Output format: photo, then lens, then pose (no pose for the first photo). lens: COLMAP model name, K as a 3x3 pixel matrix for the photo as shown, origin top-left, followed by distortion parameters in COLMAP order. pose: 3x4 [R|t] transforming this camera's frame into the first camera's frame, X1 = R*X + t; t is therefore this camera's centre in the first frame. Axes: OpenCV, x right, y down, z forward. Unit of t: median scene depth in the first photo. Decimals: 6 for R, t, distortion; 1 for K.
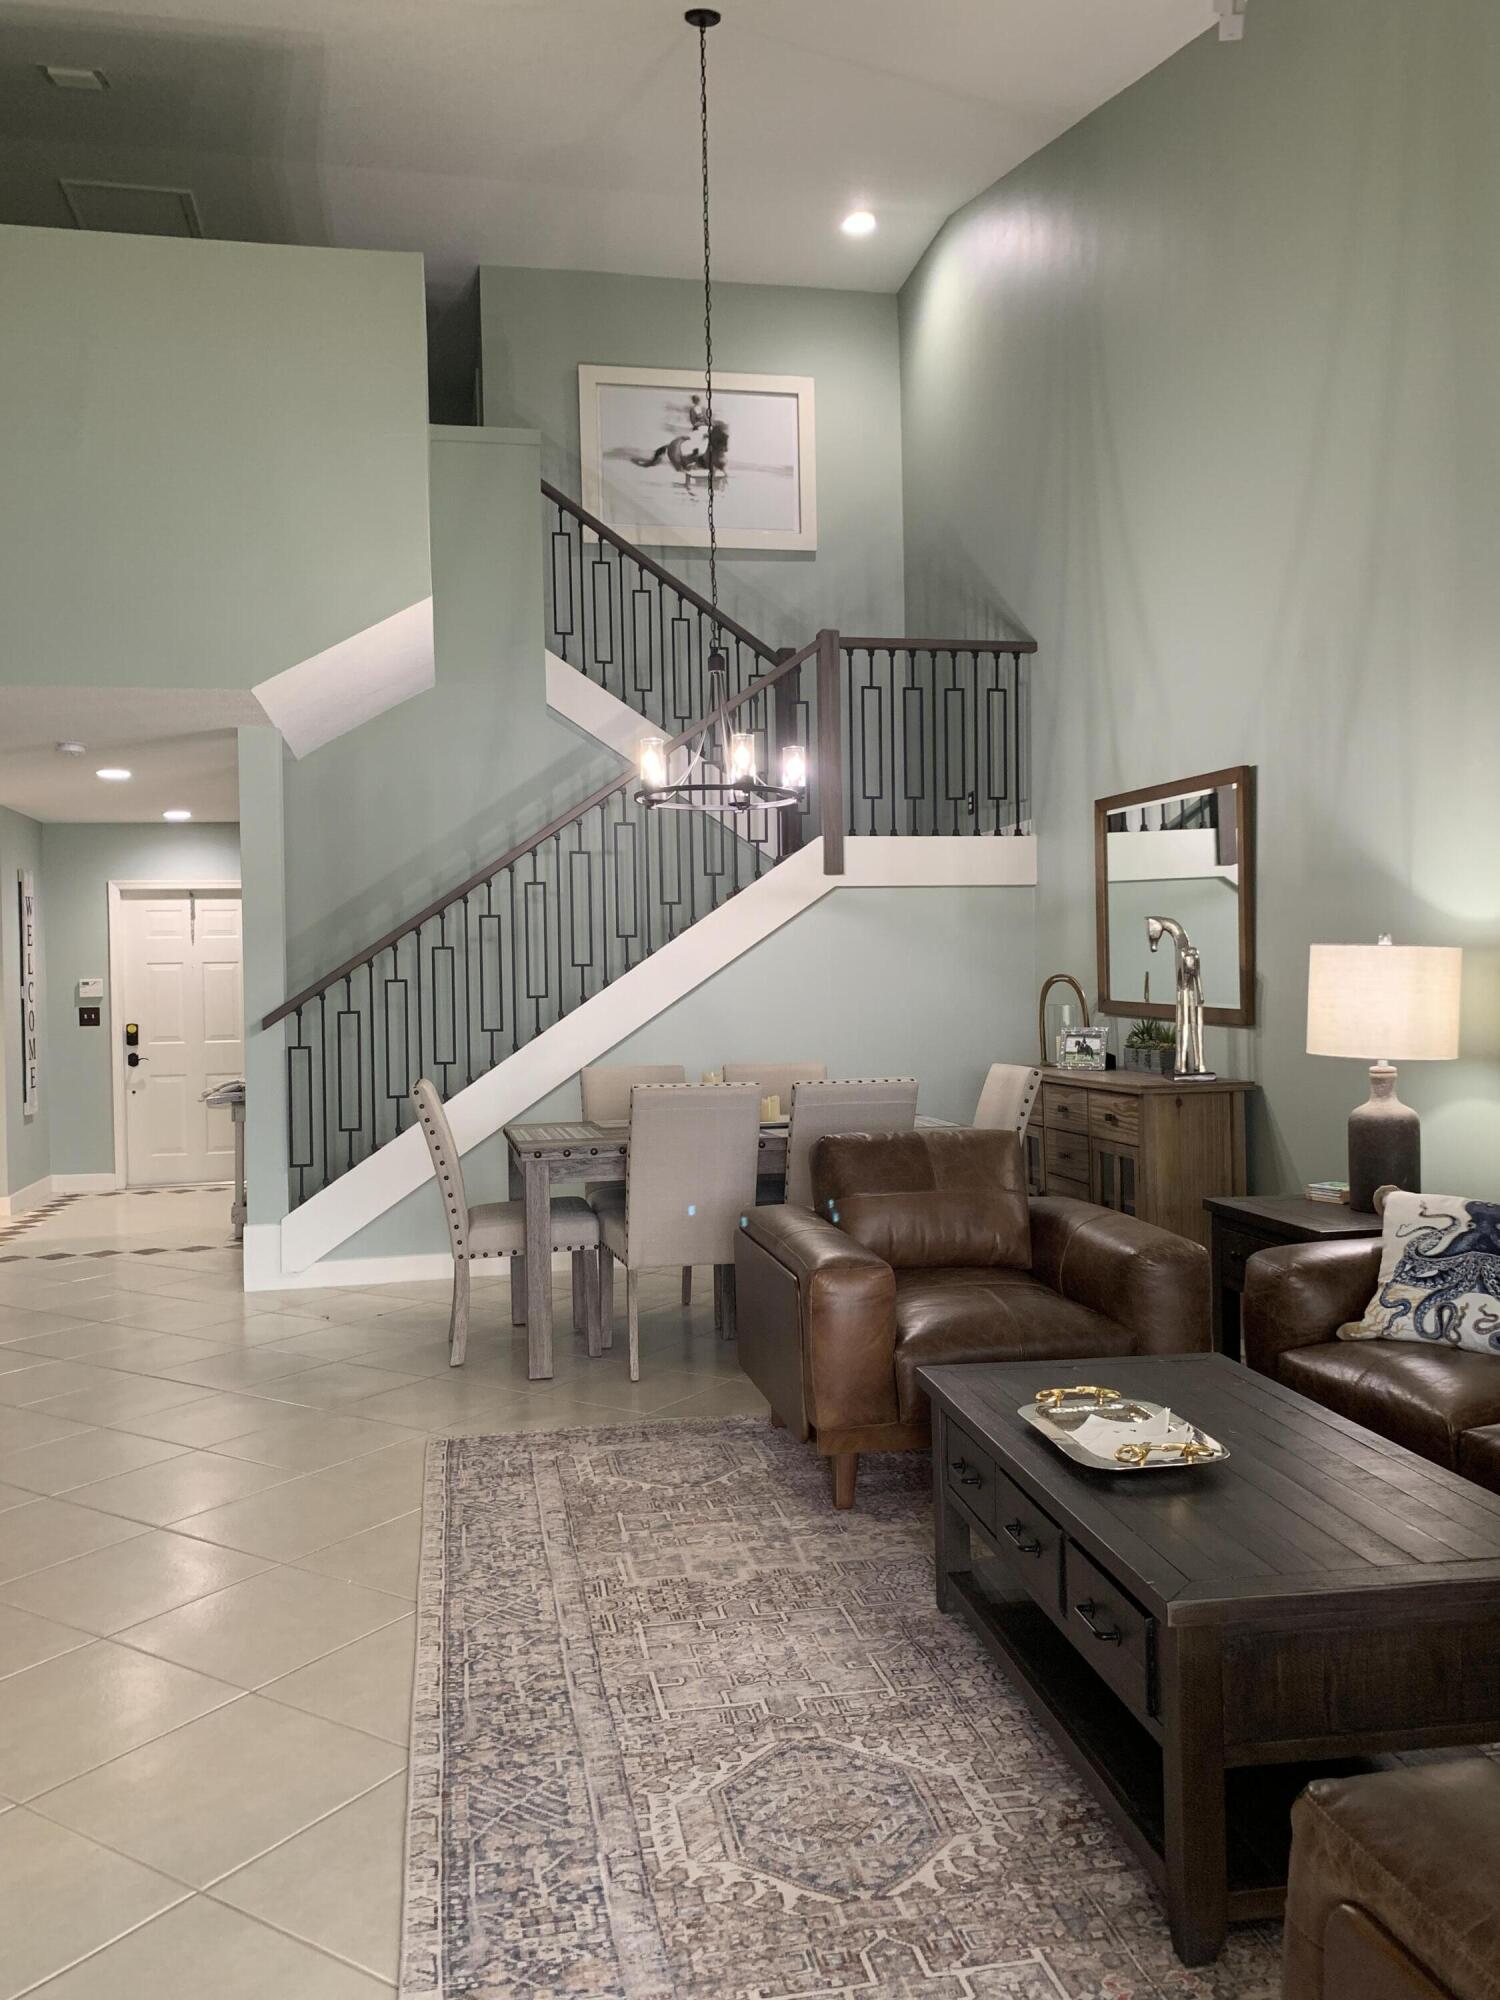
lens RADIAL K [[1516.7, 0, 751.5], [0, 1516.7, 994.3], [0, 0, 1]] dist [0.032522, -0.026376]
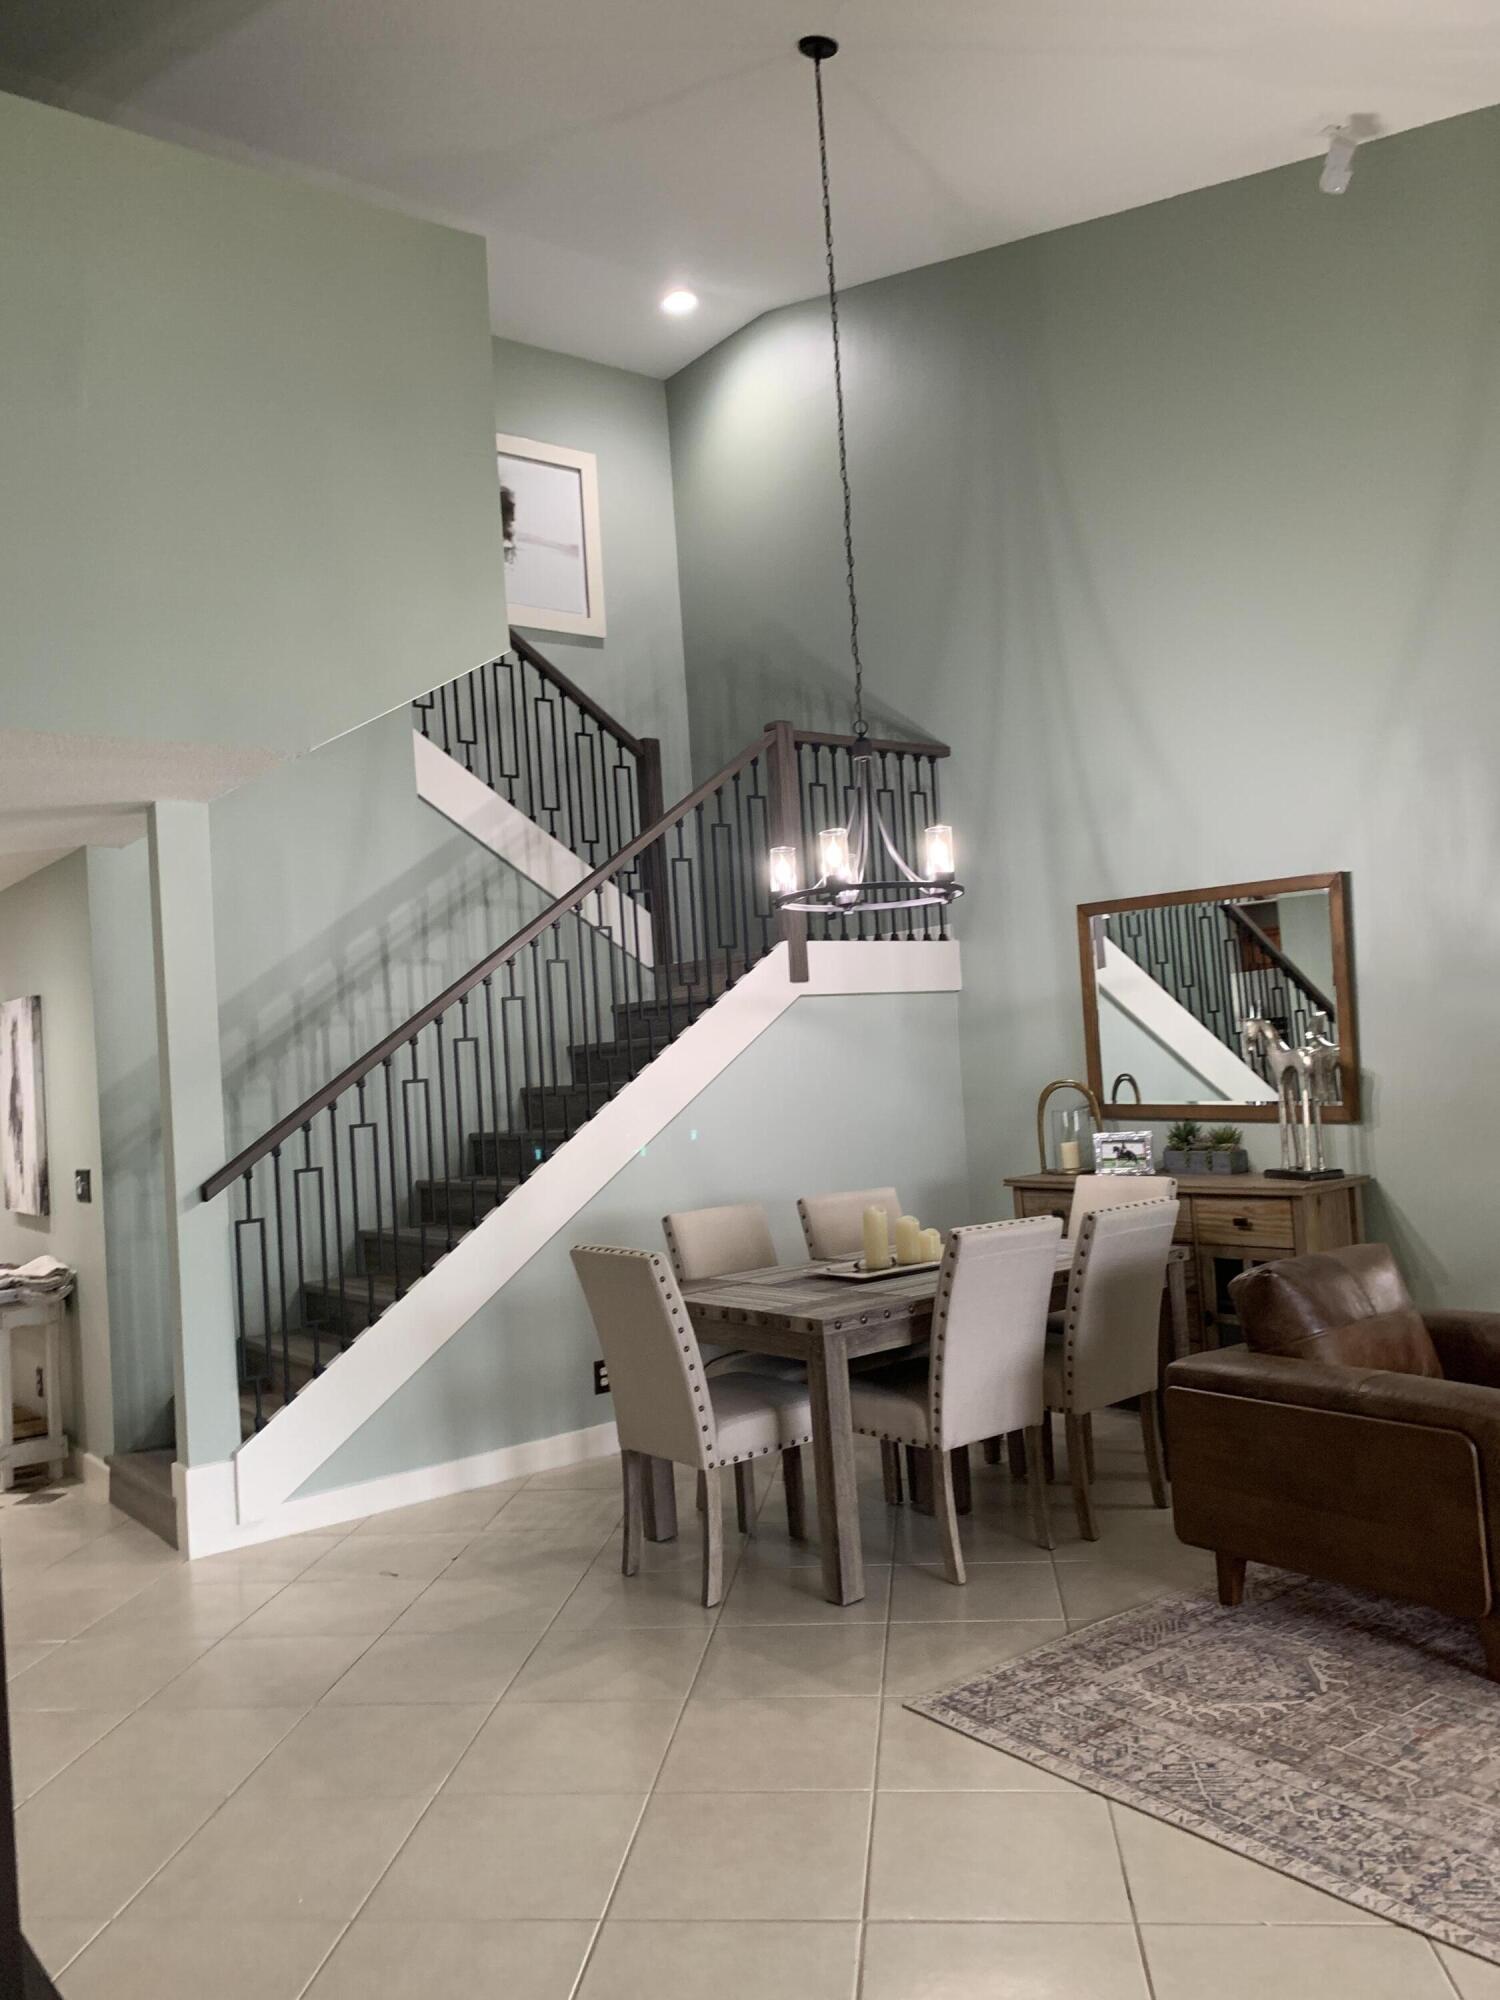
lens RADIAL K [[1519.2, 0, 773.4], [0, 1519.2, 1007.9], [0, 0, 1]] dist [0.021881, -0.003651]
pose [[0.897149, -0.023286, 0.441115, -0.471195], [0.050998, 0.997392, -0.051071, -0.022746], [-0.438775, 0.068314, 0.895996, 0.232810]]
